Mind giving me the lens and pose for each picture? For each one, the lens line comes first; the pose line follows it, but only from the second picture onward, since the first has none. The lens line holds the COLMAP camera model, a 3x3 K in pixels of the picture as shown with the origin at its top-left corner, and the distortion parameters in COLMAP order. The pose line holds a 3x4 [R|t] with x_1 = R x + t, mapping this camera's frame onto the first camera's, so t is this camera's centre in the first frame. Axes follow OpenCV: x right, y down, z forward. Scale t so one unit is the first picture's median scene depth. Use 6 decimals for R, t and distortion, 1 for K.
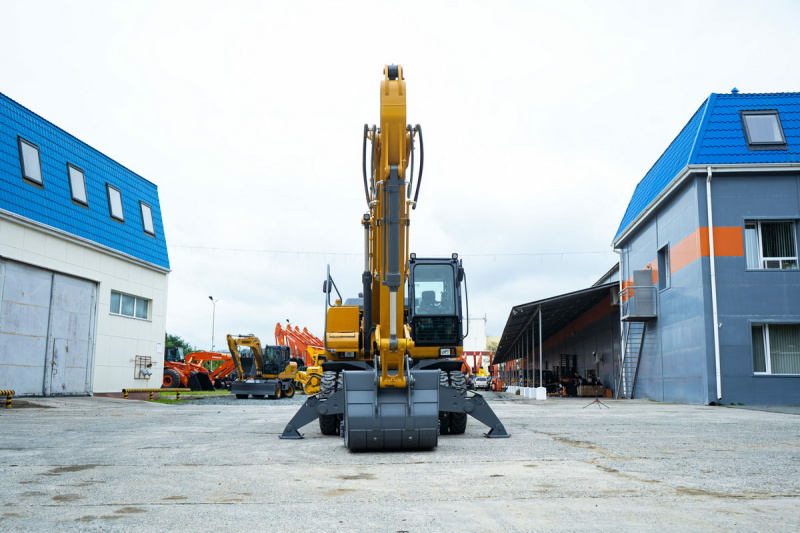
lens RADIAL K [[750.0, 0, 400.3], [0, 750.0, 265.9], [0, 0, 1]] dist [-0.046569, 0.000000]
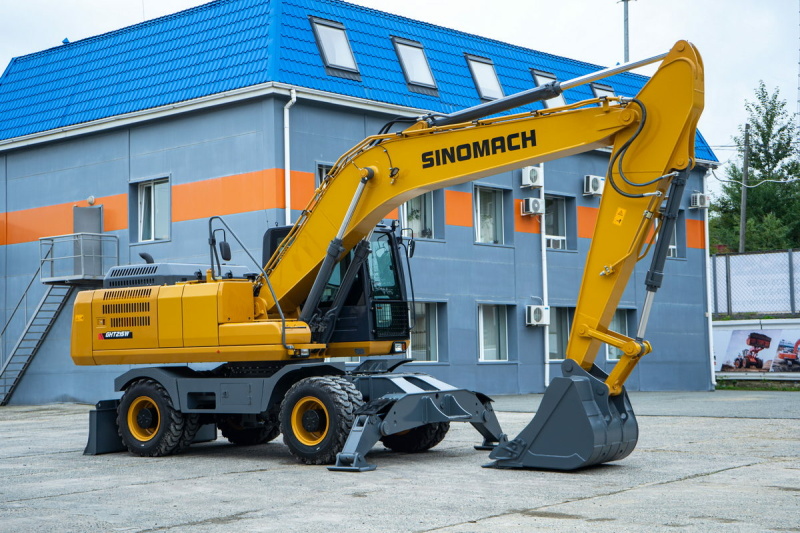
lens RADIAL K [[1311.8, 0, 394.4], [0, 1311.8, 266.1], [0, 0, 1]] dist [0.380016, 0.000000]
pose [[0.589135, 0.032285, 0.807390, -0.600857], [-0.092169, 0.995365, 0.027452, -0.000624], [-0.802761, -0.090589, 0.589380, 0.109995]]
